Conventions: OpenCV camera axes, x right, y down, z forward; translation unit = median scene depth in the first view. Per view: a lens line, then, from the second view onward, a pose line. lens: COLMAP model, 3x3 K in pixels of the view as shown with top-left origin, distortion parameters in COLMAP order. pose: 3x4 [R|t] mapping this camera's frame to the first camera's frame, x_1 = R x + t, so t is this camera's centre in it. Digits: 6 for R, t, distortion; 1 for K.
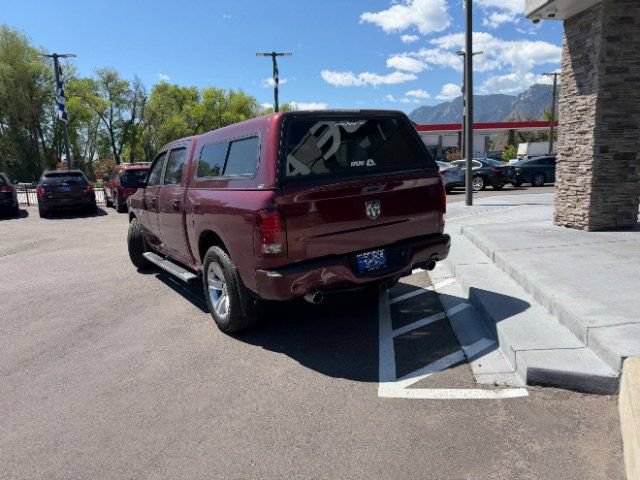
lens RADIAL K [[451.4, 0, 318.7], [0, 451.4, 242.5], [0, 0, 1]] dist [0.025798, -0.032732]
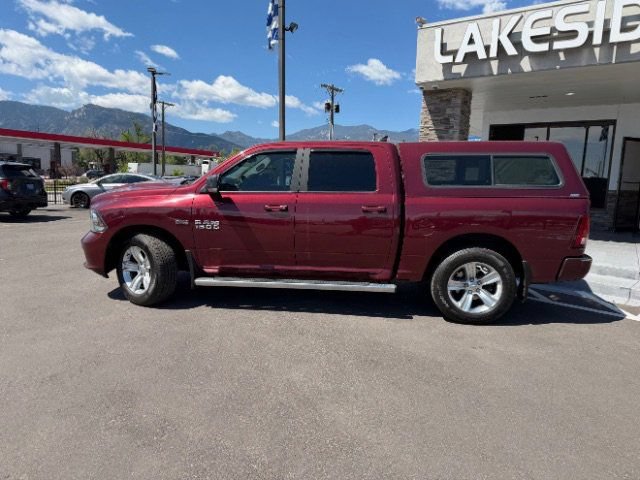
lens RADIAL K [[451.4, 0, 318.9], [0, 451.4, 240.4], [0, 0, 1]] dist [0.025798, -0.032732]
pose [[0.619937, -0.039686, 0.783647, -0.832318], [0.075971, 0.997064, -0.009605, -0.017826], [-0.780965, 0.065489, 0.621132, 0.379311]]
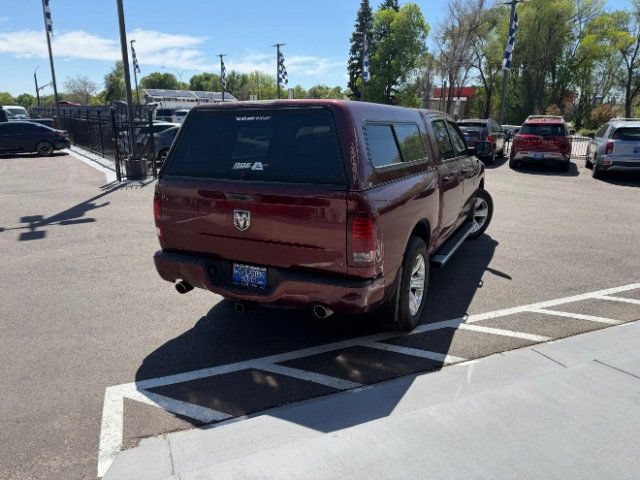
lens RADIAL K [[451.4, 0, 315.1], [0, 451.4, 238.7], [0, 0, 1]] dist [0.025798, -0.032732]
pose [[0.492362, 0.276220, -0.825399, 0.503230], [-0.177996, 0.960220, 0.215161, -0.137570], [0.851996, 0.040980, 0.521942, 0.363118]]
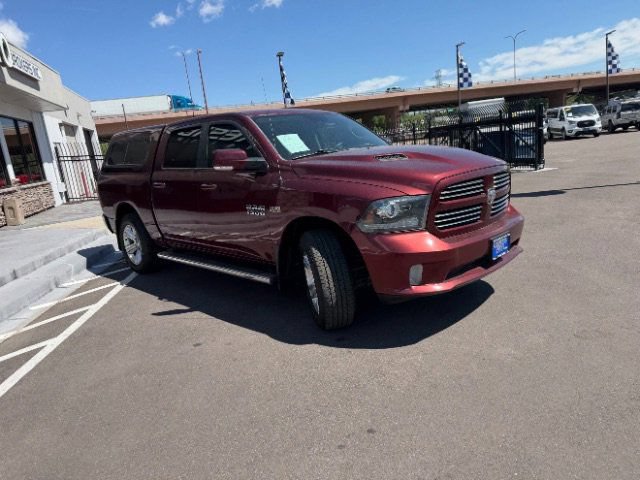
lens RADIAL K [[451.4, 0, 316.3], [0, 451.4, 243.8], [0, 0, 1]] dist [0.025798, -0.032732]
pose [[-0.966572, 0.194187, -0.167424, -0.099217], [0.117612, 0.916035, 0.383468, -0.285551], [0.227831, 0.350958, -0.908252, 1.687675]]
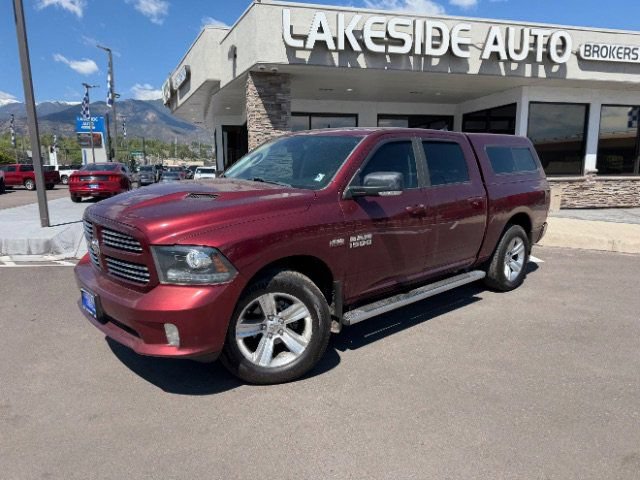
lens RADIAL K [[451.4, 0, 319.1], [0, 451.4, 241.9], [0, 0, 1]] dist [0.025798, -0.032732]
pose [[-0.171571, -0.114300, 0.978519, -0.886921], [0.175913, 0.973730, 0.144585, -0.146770], [-0.969339, 0.196941, -0.146957, 1.090554]]
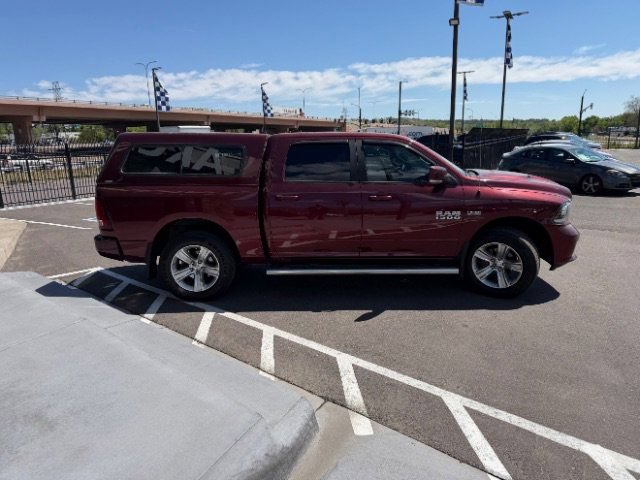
lens RADIAL K [[451.4, 0, 317.3], [0, 451.4, 241.3], [0, 0, 1]] dist [0.025798, -0.032732]
pose [[-0.543104, 0.237547, -0.805363, 0.592746], [-0.098942, 0.934360, 0.342318, -0.301002], [0.833816, 0.265598, -0.483951, 1.308220]]
